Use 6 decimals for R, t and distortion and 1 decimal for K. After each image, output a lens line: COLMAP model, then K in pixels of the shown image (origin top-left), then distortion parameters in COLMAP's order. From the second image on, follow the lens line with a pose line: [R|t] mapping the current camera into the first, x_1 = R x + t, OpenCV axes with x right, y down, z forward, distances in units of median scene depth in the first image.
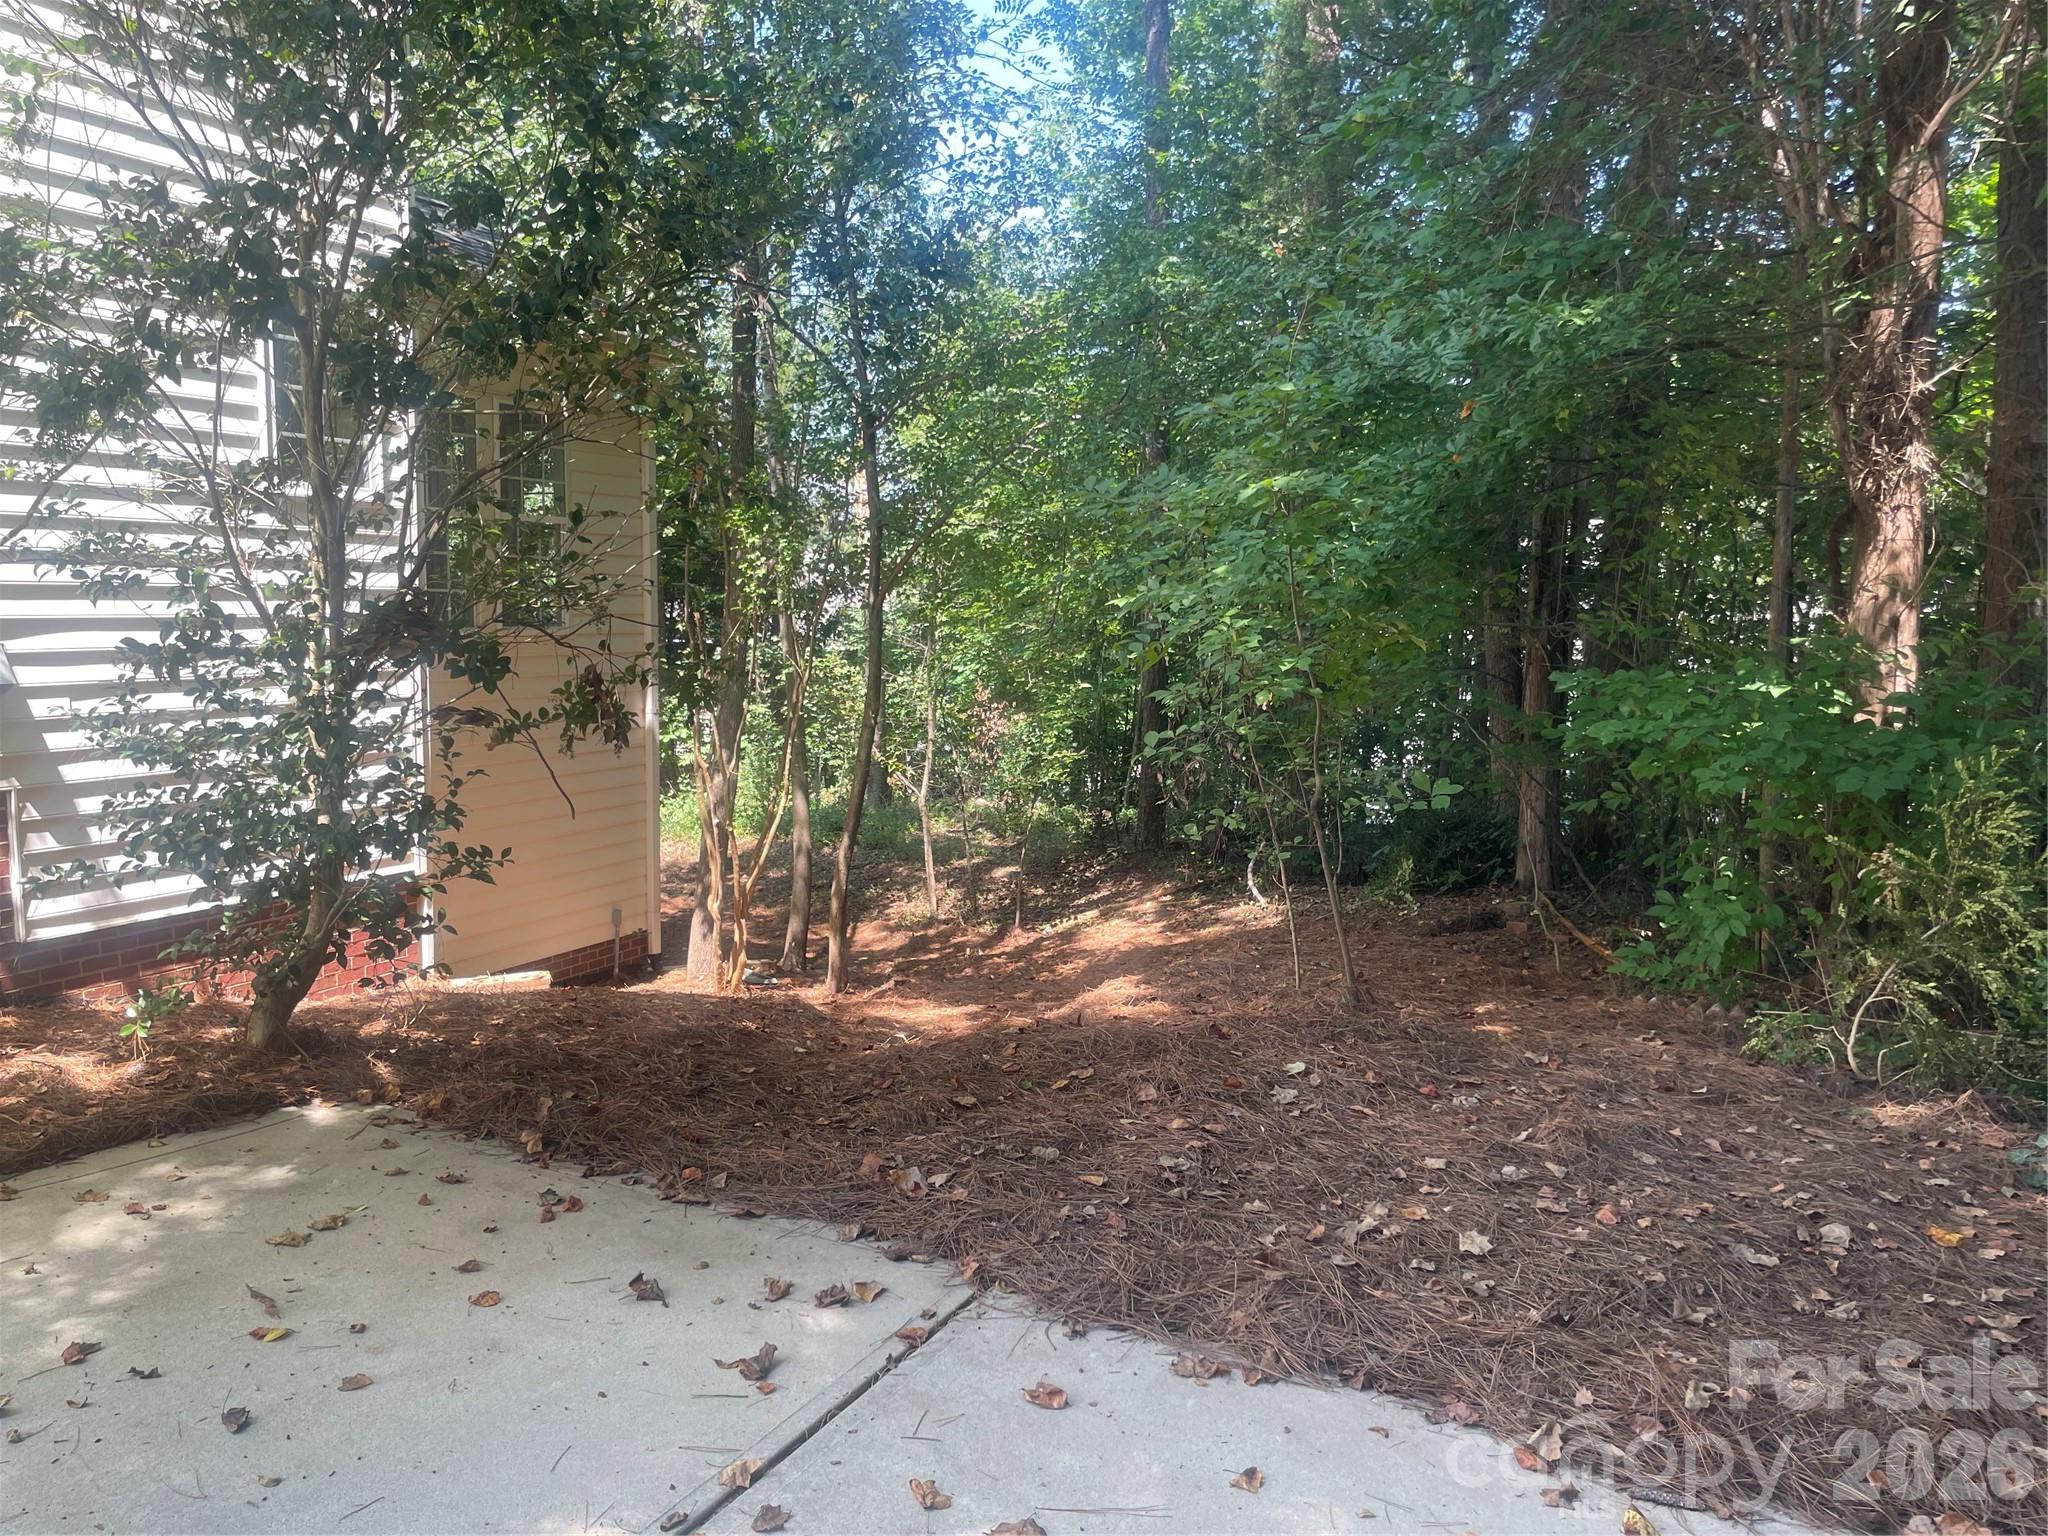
lens RADIAL K [[1536.2, 0, 1010.5], [0, 1536.2, 757.9], [0, 0, 1]] dist [0.037905, -0.049553]
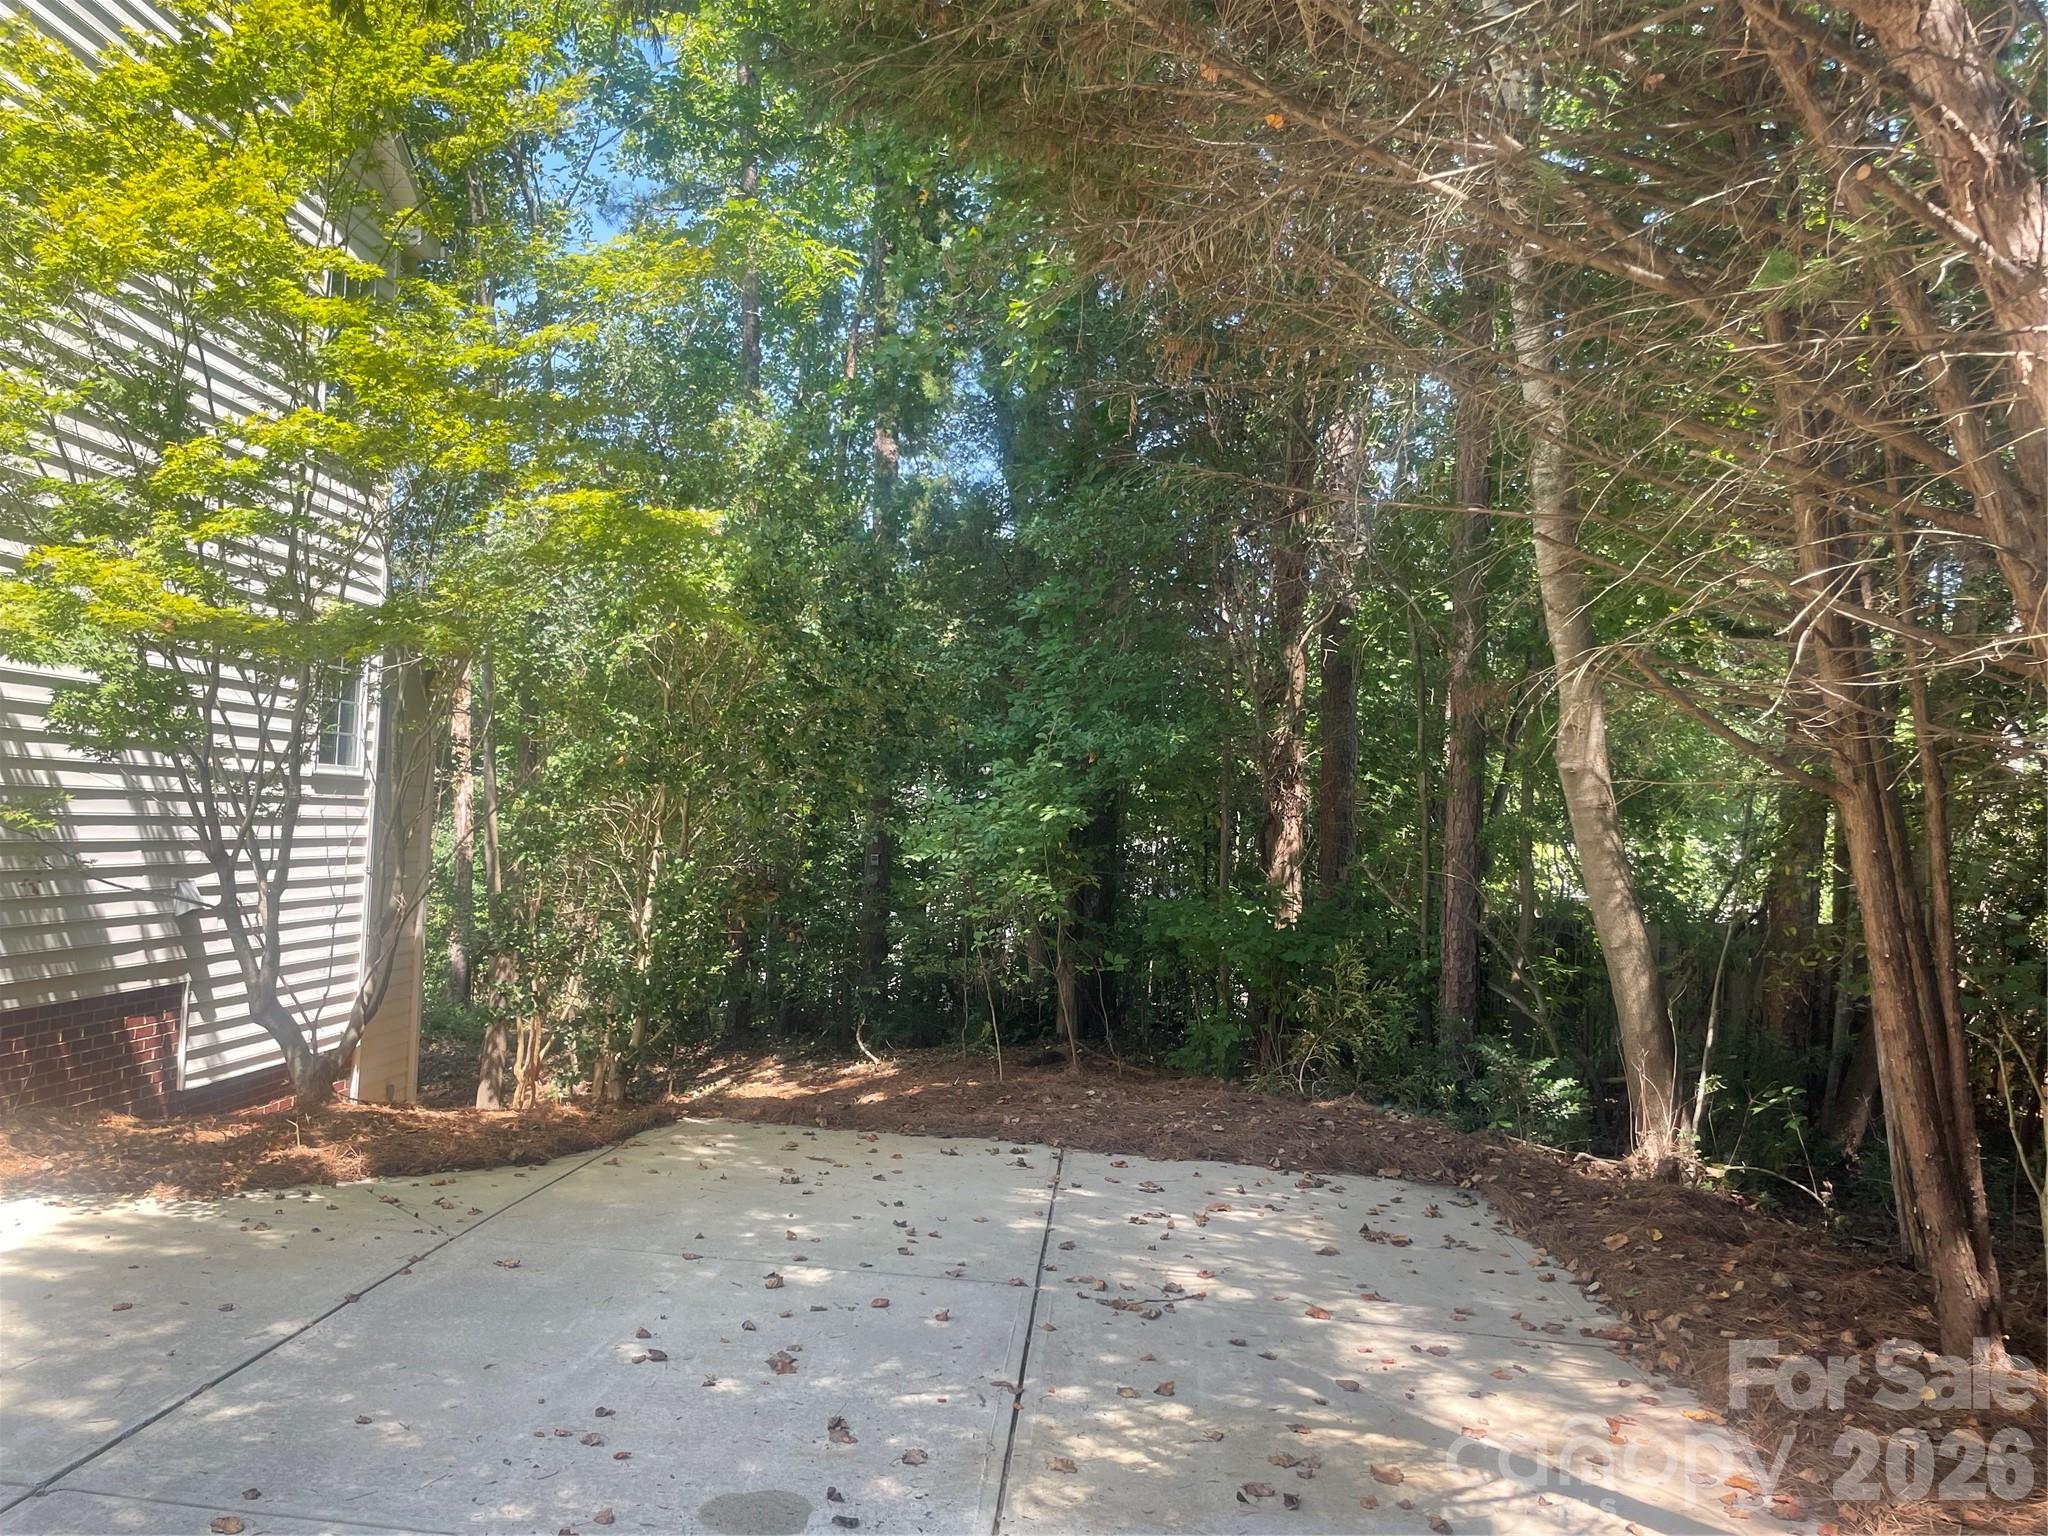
lens RADIAL K [[1536.2, 0, 1032.5], [0, 1536.2, 767.8], [0, 0, 1]] dist [0.037905, -0.049553]
pose [[0.912267, 0.038702, 0.407764, -0.512056], [0.013911, 0.992024, -0.125278, 0.014302], [-0.409360, 0.119959, 0.904452, -0.621349]]
